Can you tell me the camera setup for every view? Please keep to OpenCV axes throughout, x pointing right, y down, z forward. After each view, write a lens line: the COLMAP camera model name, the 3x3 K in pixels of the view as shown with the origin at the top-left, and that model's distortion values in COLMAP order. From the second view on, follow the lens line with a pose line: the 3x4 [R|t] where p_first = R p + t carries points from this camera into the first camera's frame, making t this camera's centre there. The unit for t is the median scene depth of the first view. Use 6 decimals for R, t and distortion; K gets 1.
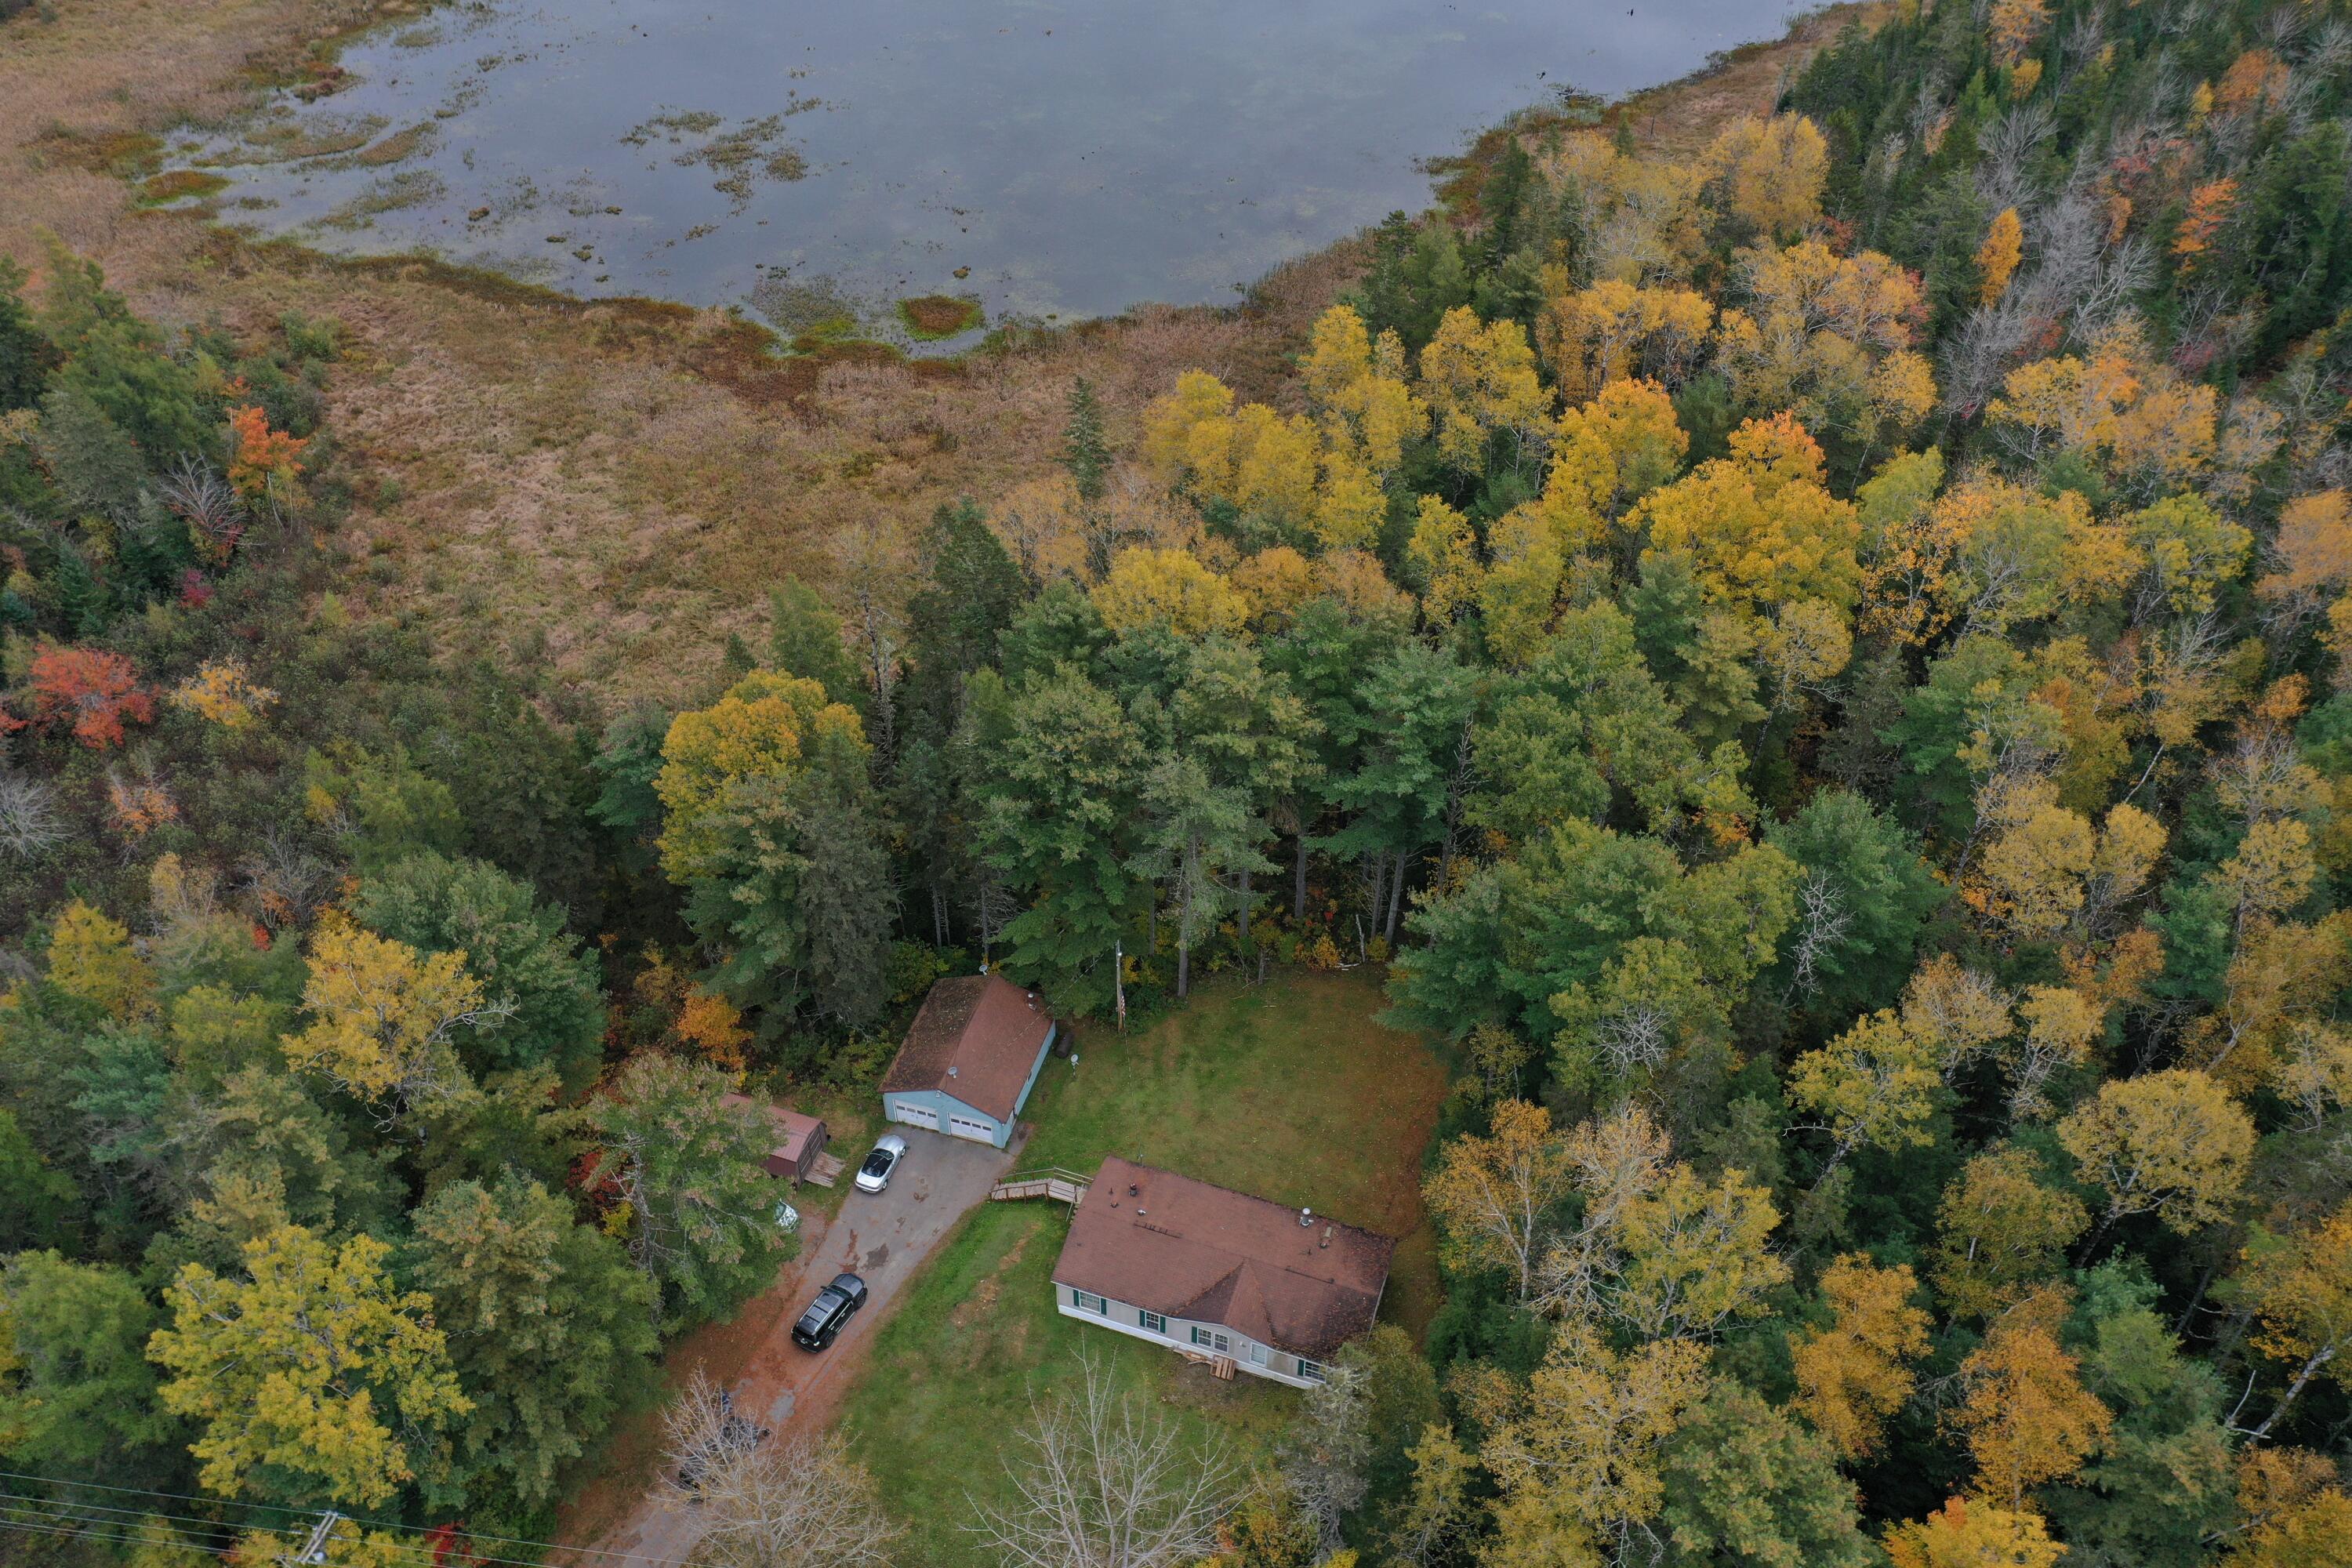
lens RADIAL K [[1880.9, 0, 1167.8], [0, 1880.9, 782.8], [0, 0, 1]] dist [0.010024, 0.003983]
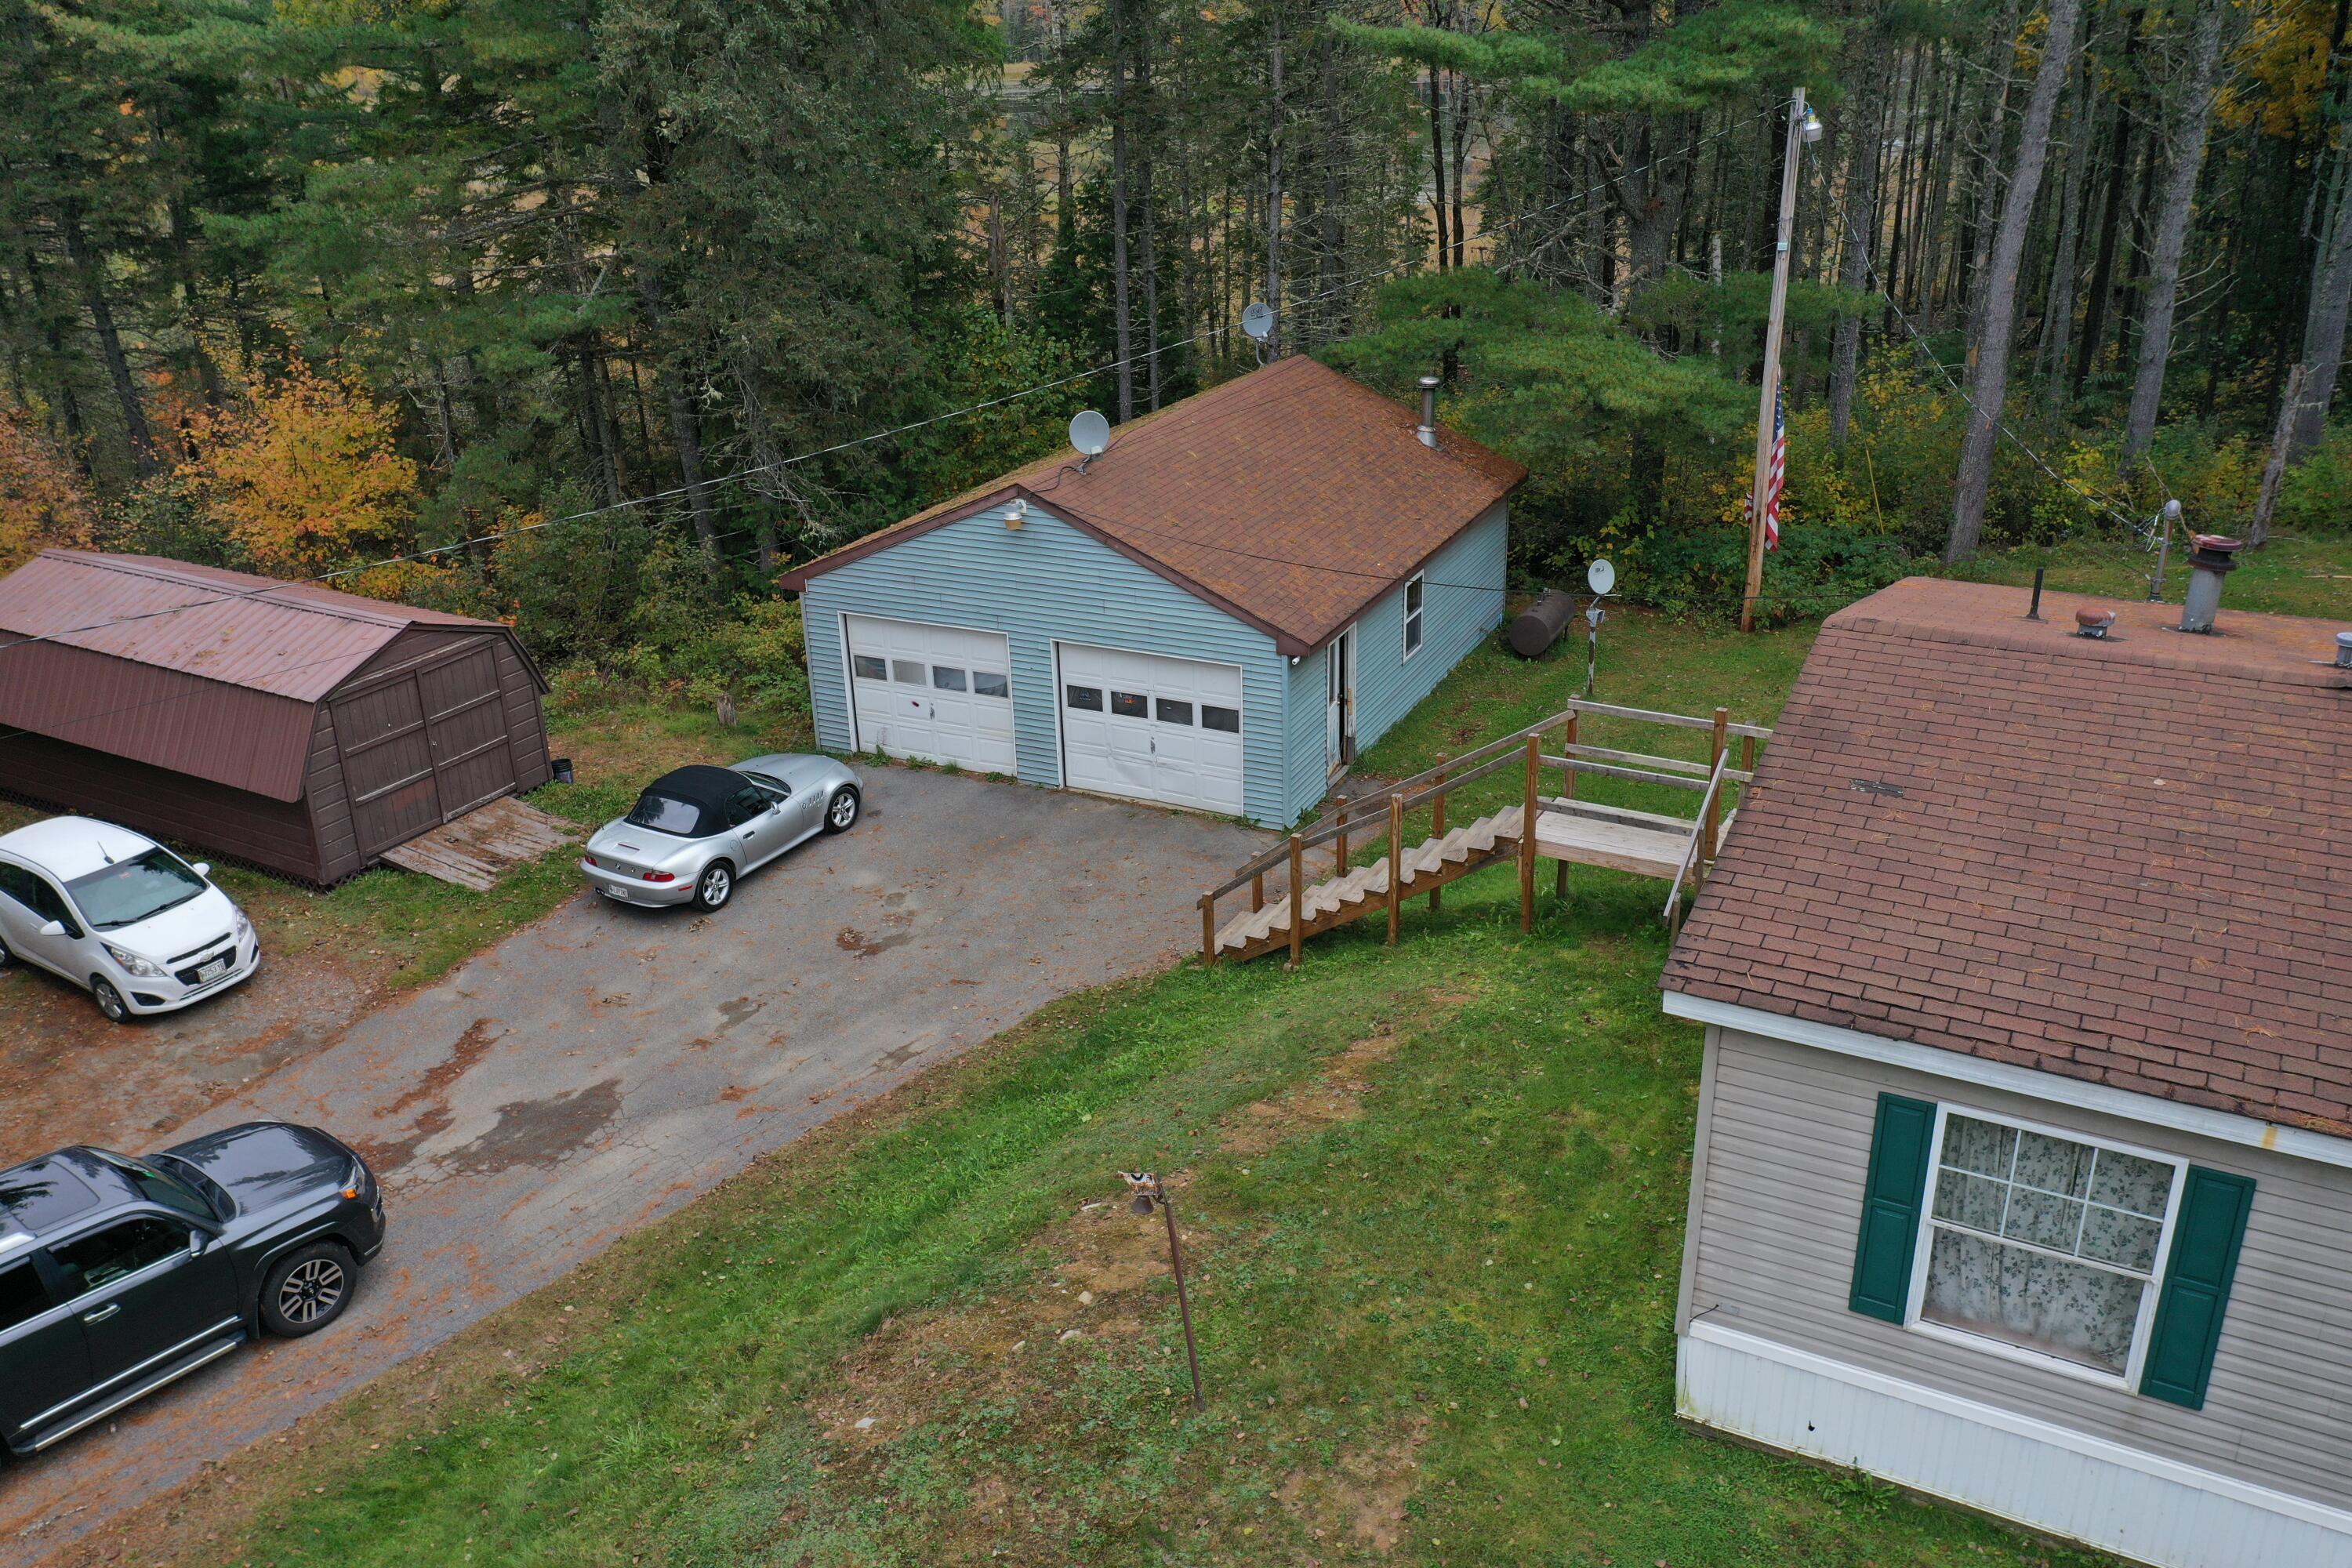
lens RADIAL K [[1880.9, 0, 1167.8], [0, 1880.9, 782.8], [0, 0, 1]] dist [0.010024, 0.003983]
pose [[0.984811, 0.058438, -0.163499, -0.051800], [-0.109070, 0.940888, -0.320678, 0.204289], [0.135094, 0.333640, 0.932971, 0.624257]]
